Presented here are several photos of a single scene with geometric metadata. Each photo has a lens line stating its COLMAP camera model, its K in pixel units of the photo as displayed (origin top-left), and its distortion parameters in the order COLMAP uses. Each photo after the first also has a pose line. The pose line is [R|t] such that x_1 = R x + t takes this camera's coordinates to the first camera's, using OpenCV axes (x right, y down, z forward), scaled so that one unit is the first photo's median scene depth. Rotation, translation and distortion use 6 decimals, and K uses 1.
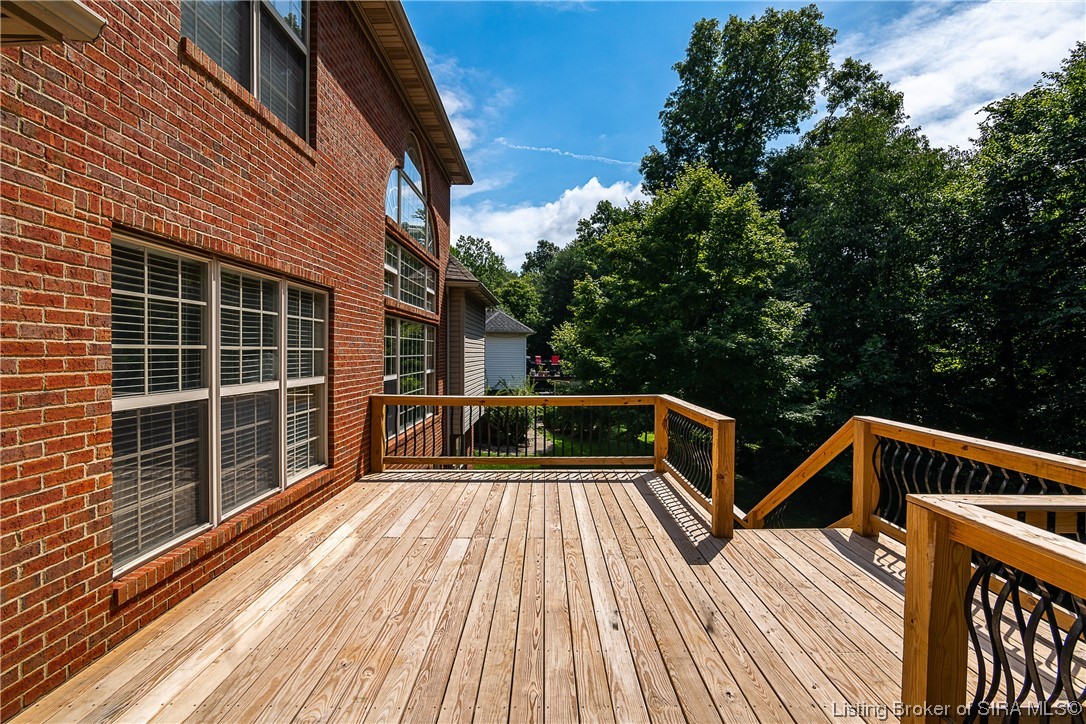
lens RADIAL K [[535.4, 0, 543.0], [0, 535.4, 362.0], [0, 0, 1]] dist [-0.003551, -0.000466]
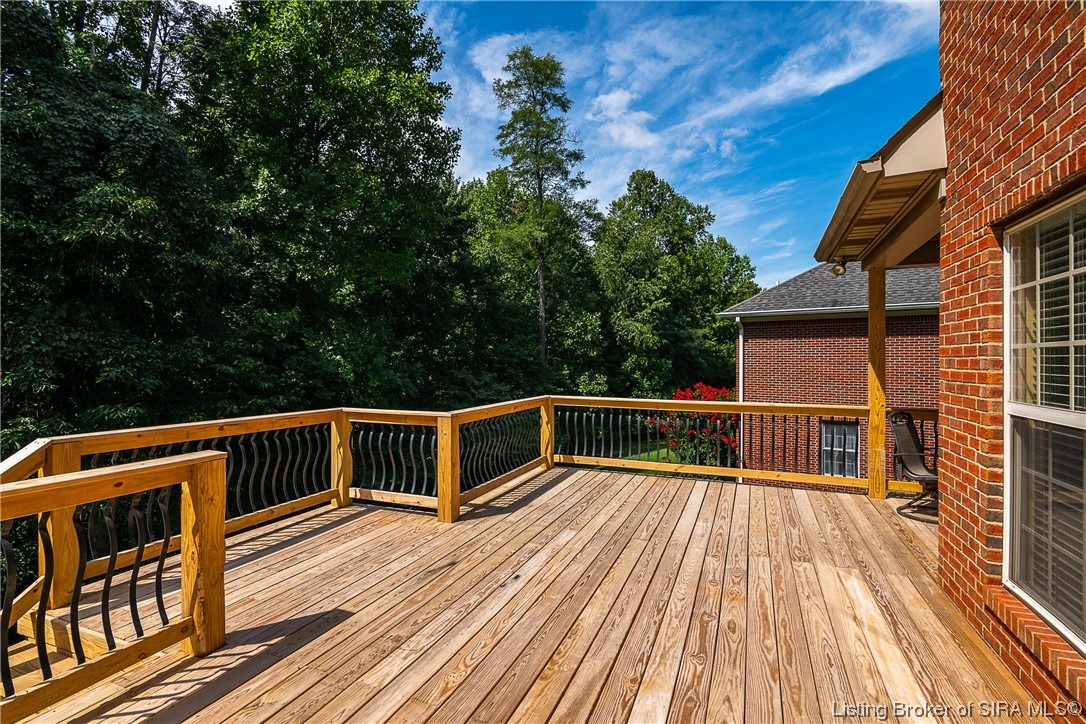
lens RADIAL K [[535.4, 0, 543.0], [0, 535.4, 362.0], [0, 0, 1]] dist [-0.003551, -0.000466]
pose [[-0.936618, -0.011761, 0.350154, -0.307542], [-0.005796, 0.999820, 0.018080, -0.012635], [-0.350303, 0.014905, -0.936518, 1.916374]]
